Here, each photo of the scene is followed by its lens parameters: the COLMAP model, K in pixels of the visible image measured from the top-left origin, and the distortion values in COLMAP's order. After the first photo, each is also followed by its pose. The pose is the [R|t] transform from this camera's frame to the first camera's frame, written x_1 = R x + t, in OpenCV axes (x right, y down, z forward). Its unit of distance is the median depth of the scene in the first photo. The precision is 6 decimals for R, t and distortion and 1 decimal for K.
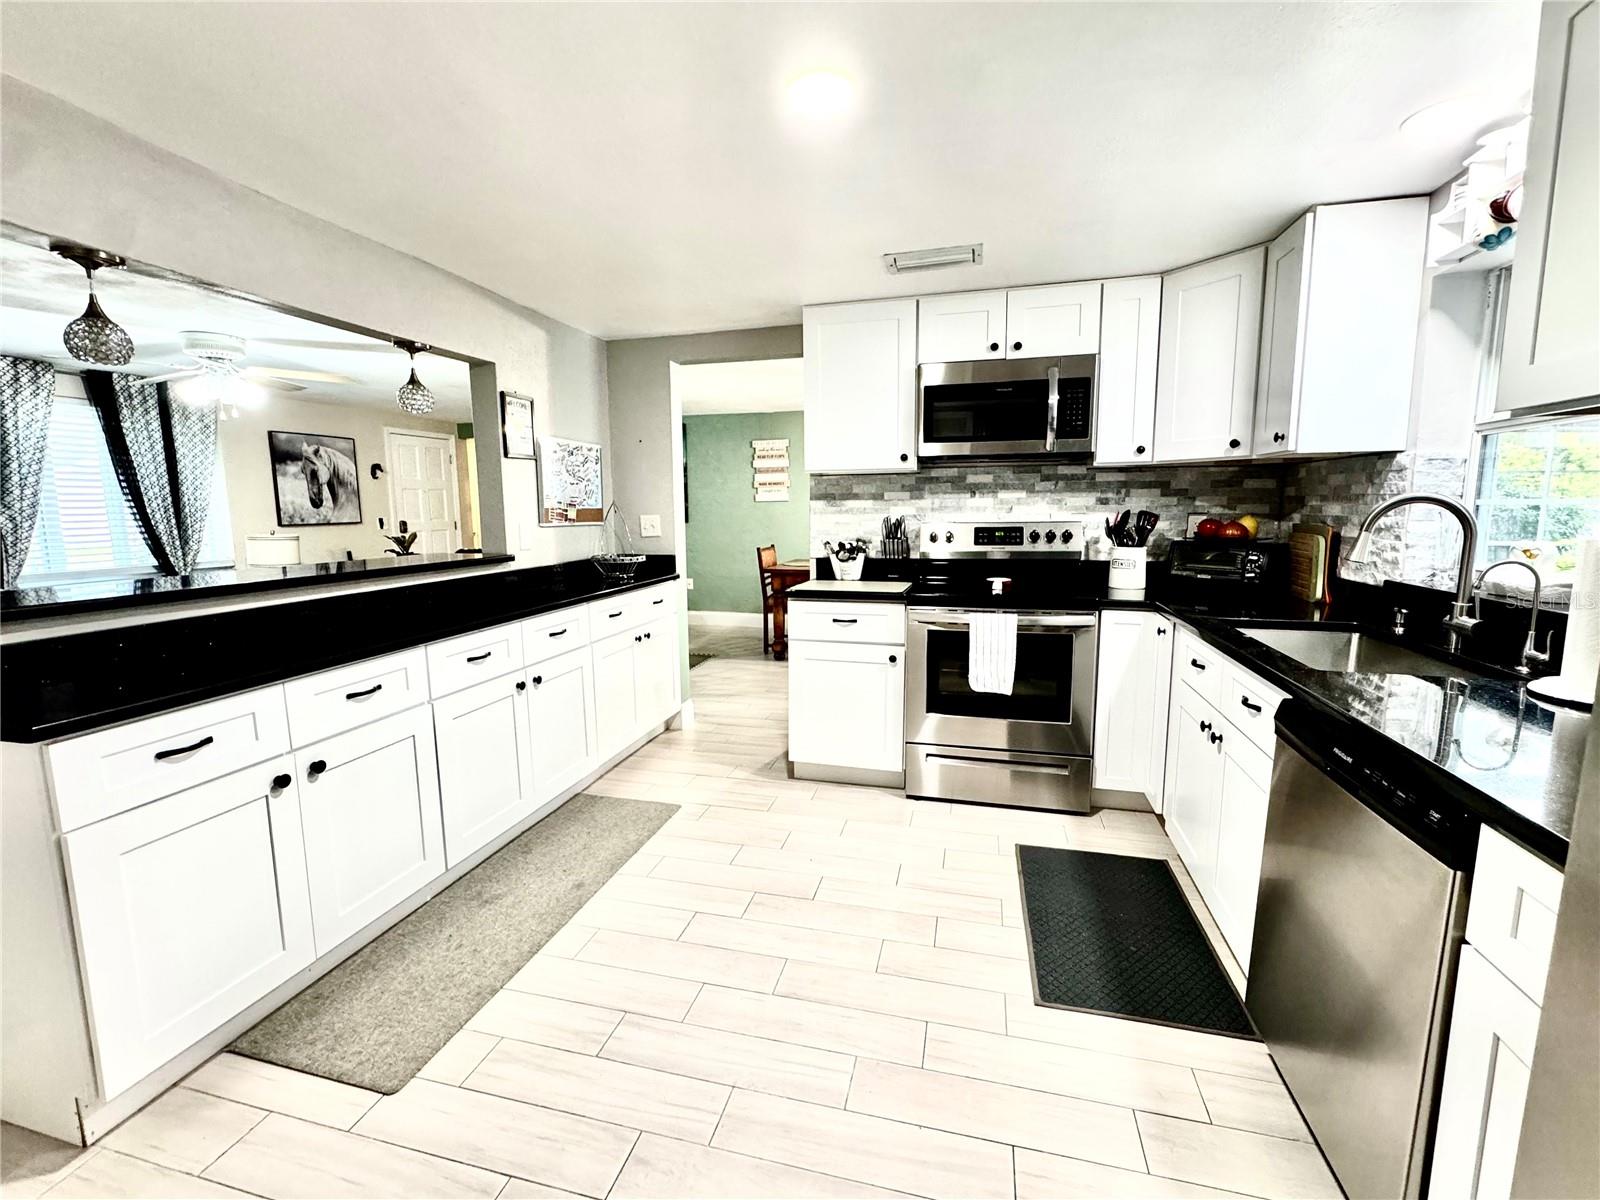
lens RADIAL K [[689.6, 0, 803.8], [0, 689.6, 594.0], [0, 0, 1]] dist [0.001754, -0.000672]
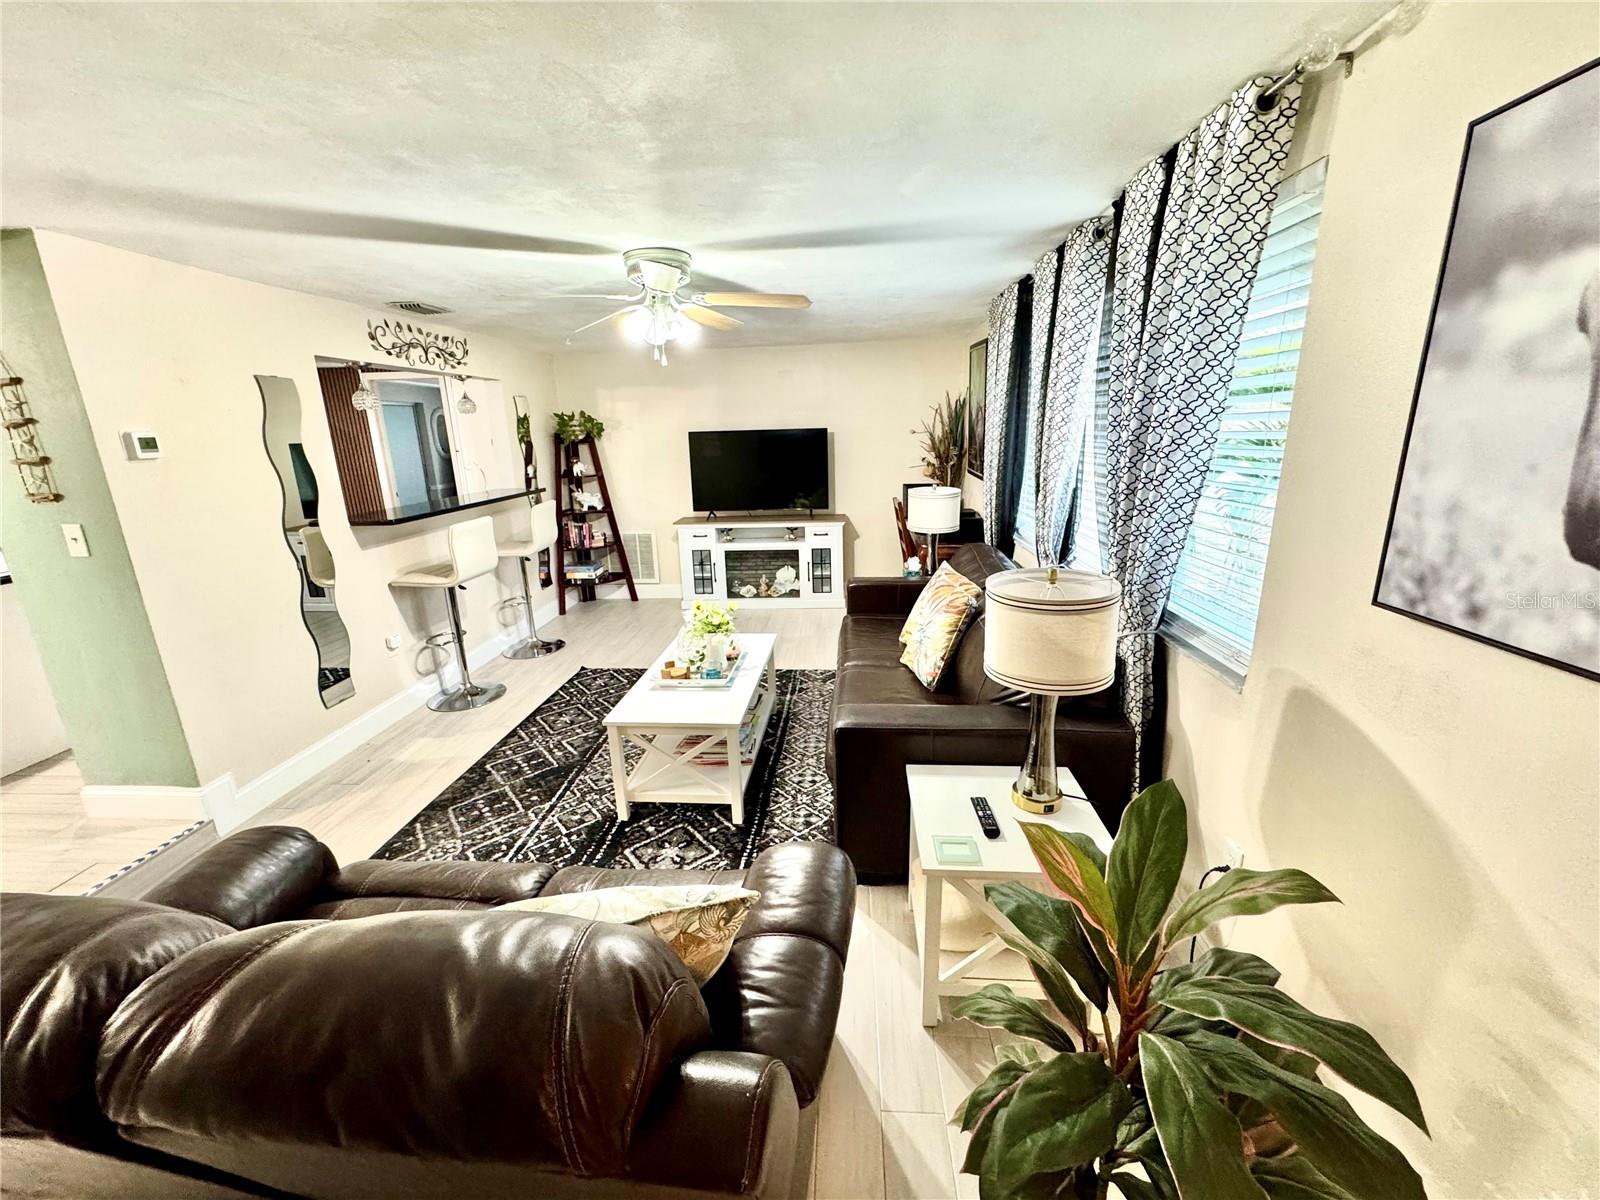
lens RADIAL K [[643.1, 0, 807.3], [0, 643.1, 596.9], [0, 0, 1]] dist [-0.003599, 0.000699]
pose [[-0.981158, 0.076637, -0.177359, -0.513110], [0.003215, 0.924315, 0.381616, -0.170658], [0.193181, 0.373856, -0.907145, 1.089598]]
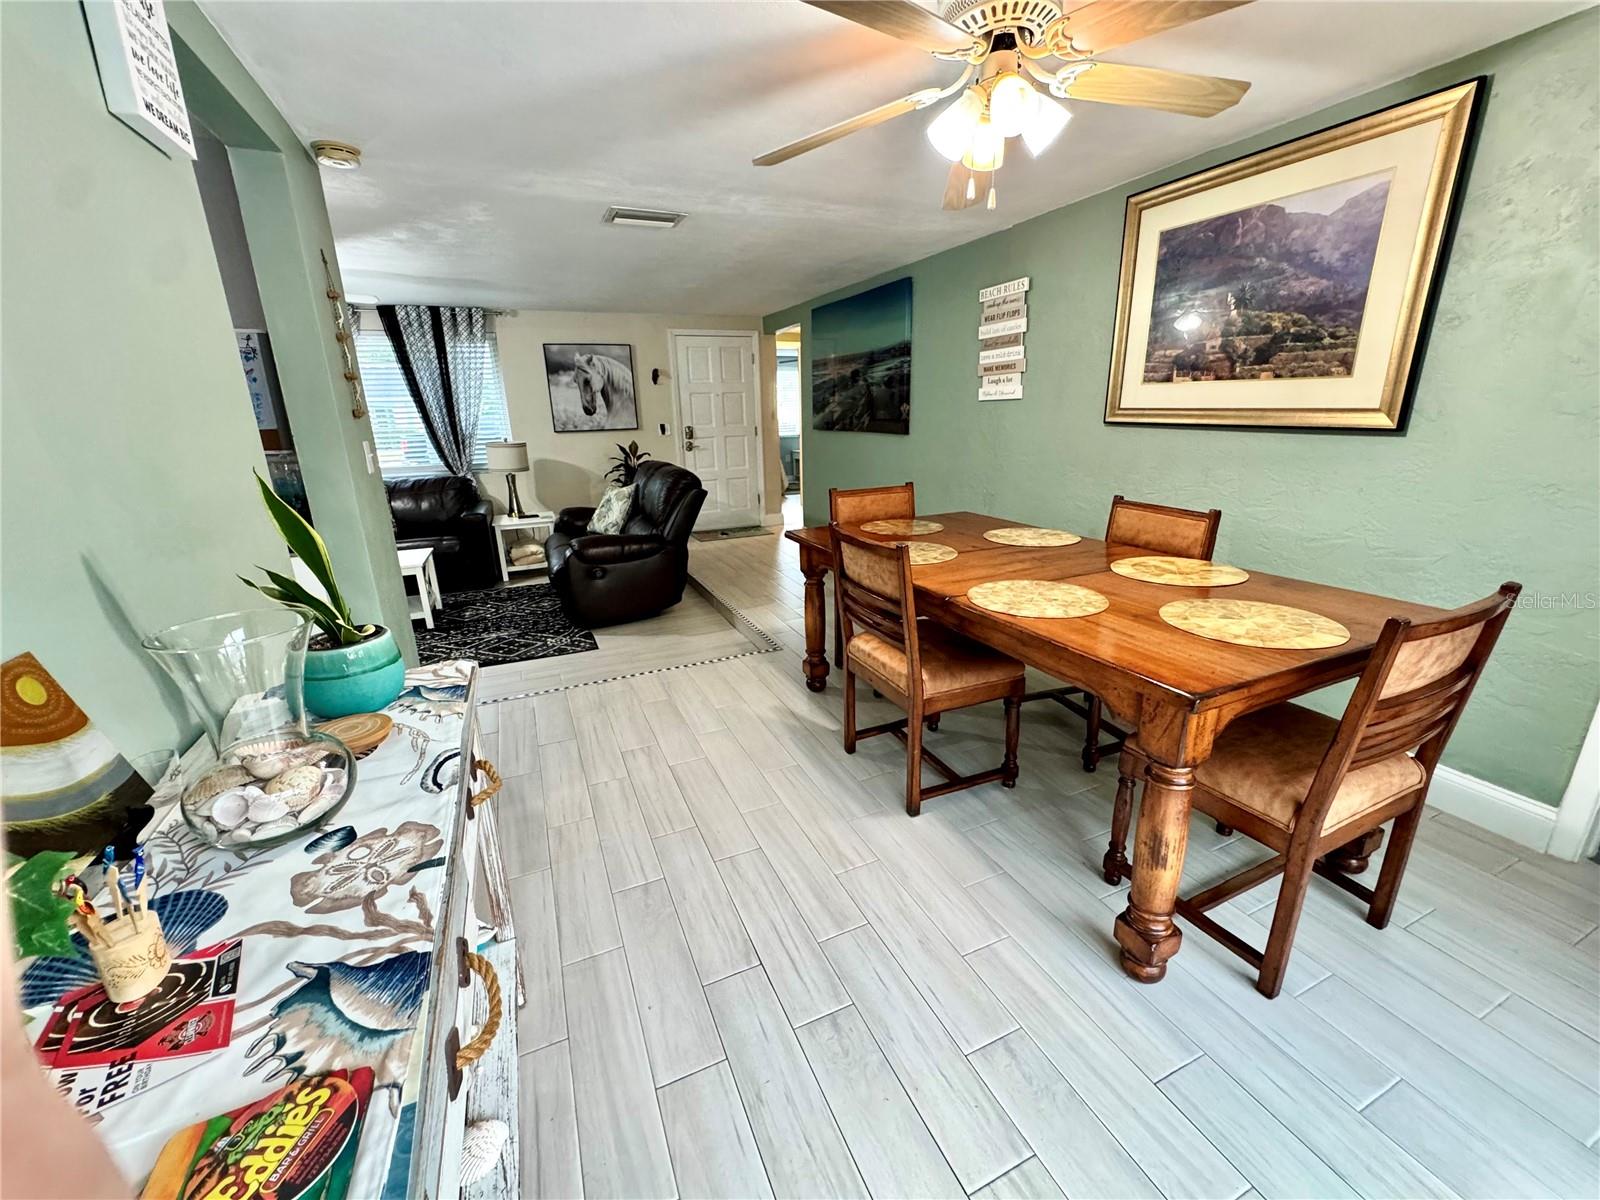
lens RADIAL K [[643.1, 0, 799.2], [0, 643.1, 600.6], [0, 0, 1]] dist [-0.003599, 0.000699]
pose [[0.620930, 0.217062, -0.753213, 0.321010], [-0.085560, 0.973922, 0.210132, -0.080960], [0.779182, -0.066032, 0.623309, 0.605260]]
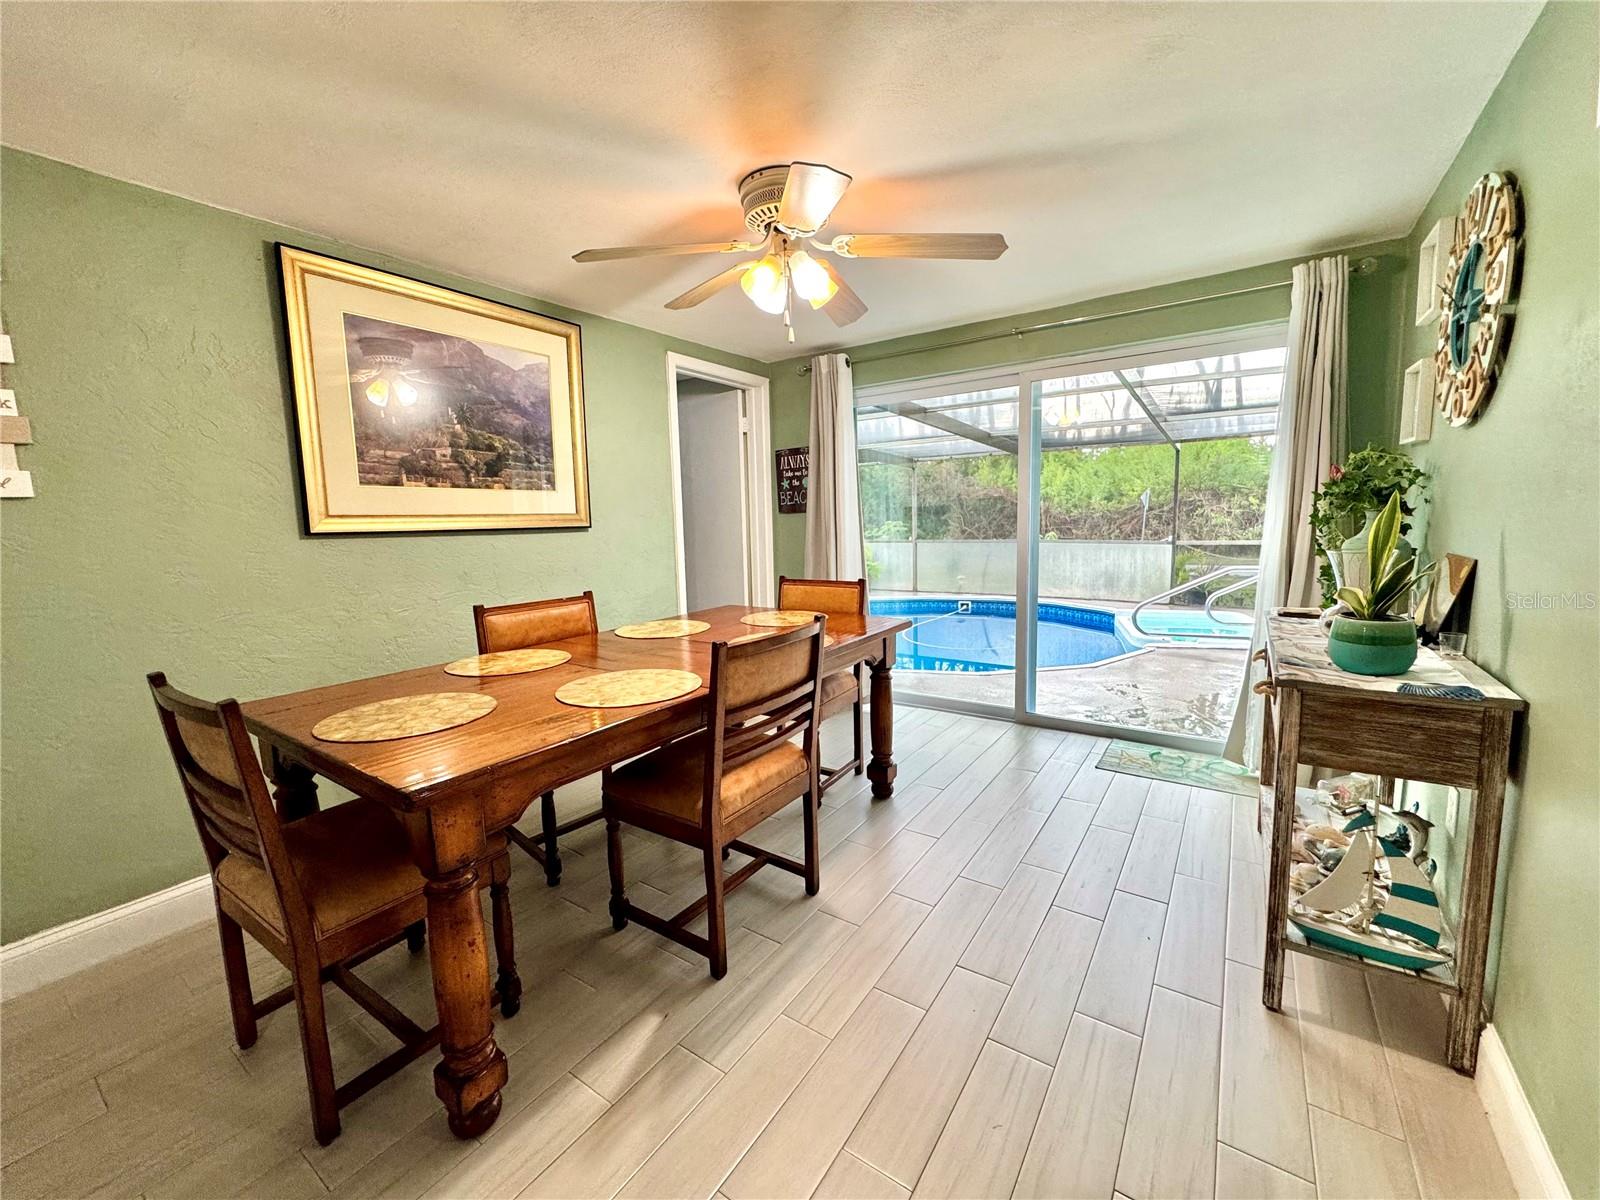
lens RADIAL K [[643.1, 0, 789.9], [0, 643.1, 598.6], [0, 0, 1]] dist [-0.003599, 0.000699]
pose [[0.357096, -0.122104, 0.926053, -0.182353], [0.147660, 0.986332, 0.073113, -0.081737], [-0.922323, 0.110633, 0.370245, 0.732310]]
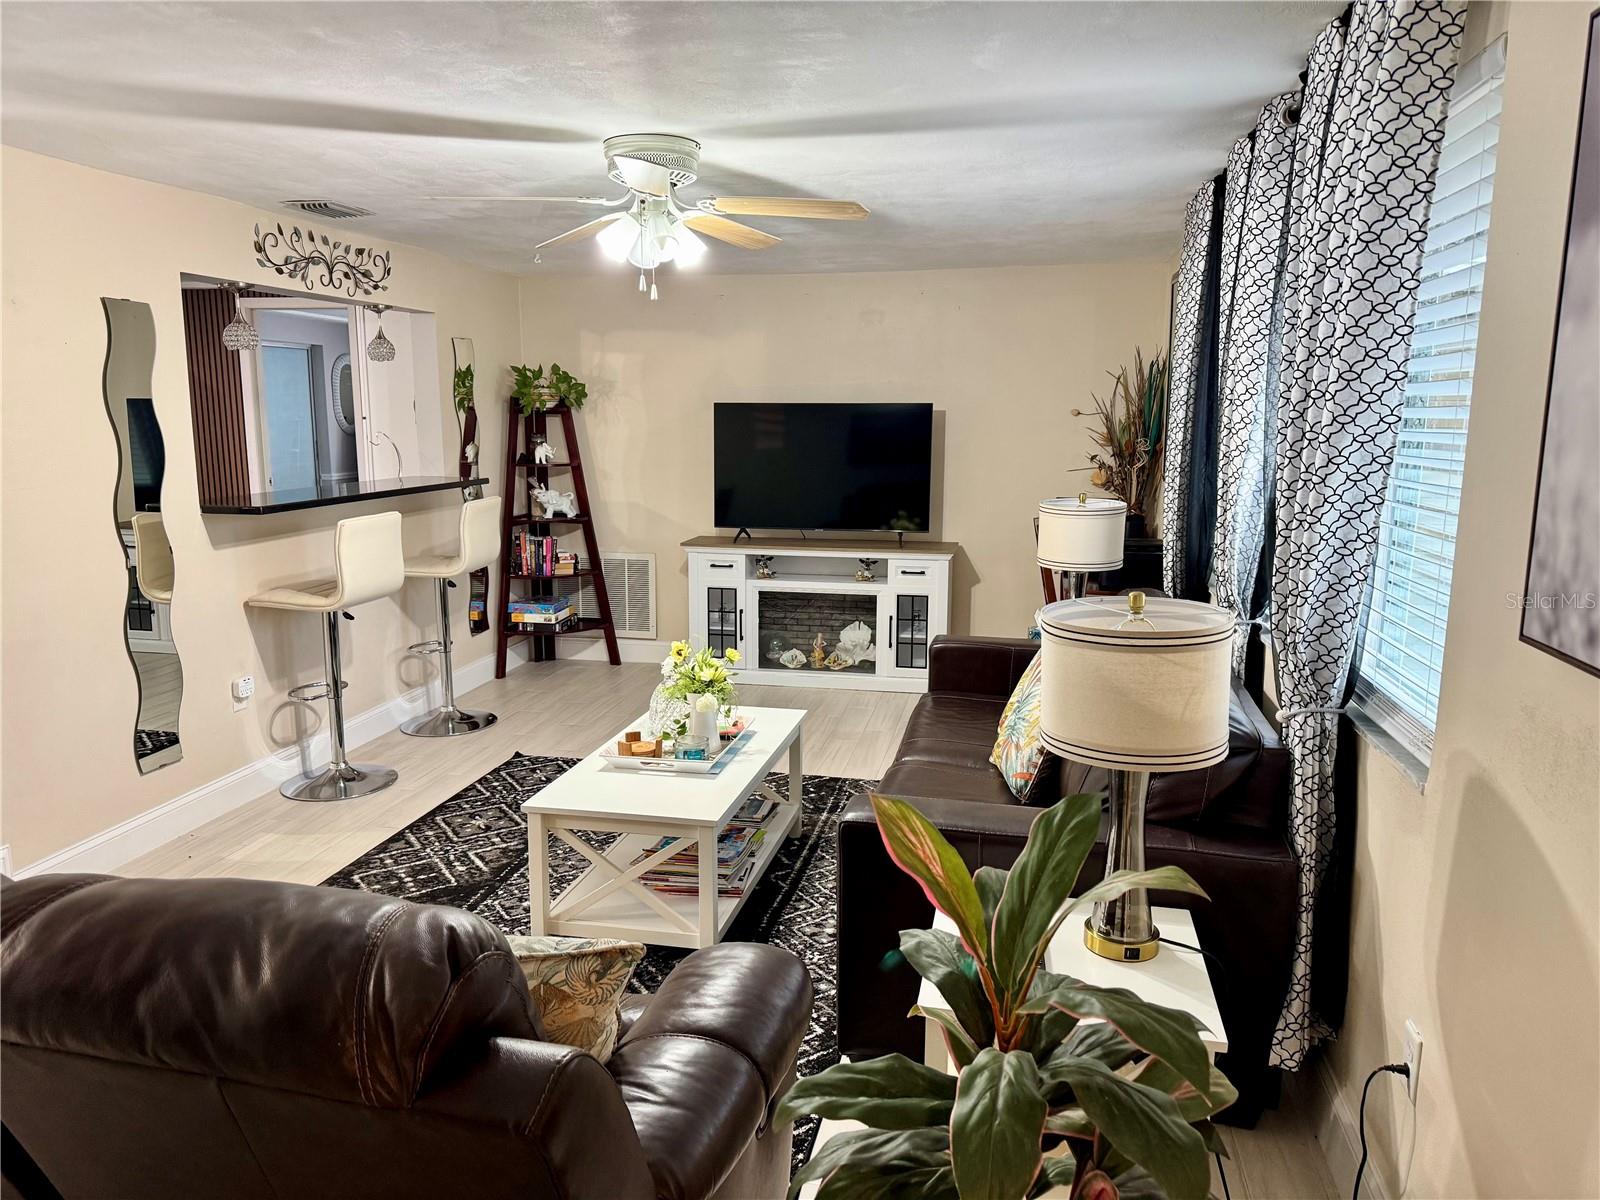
lens RADIAL K [[1133.5, 0, 807.7], [0, 1133.5, 602.9], [0, 0, 1]] dist [0.055660, -0.062232]
pose [[-0.998047, 0.009147, -0.061798, -0.545757], [-0.009873, 0.953696, 0.300611, -0.174821], [0.061686, 0.300634, -0.951743, 1.172982]]
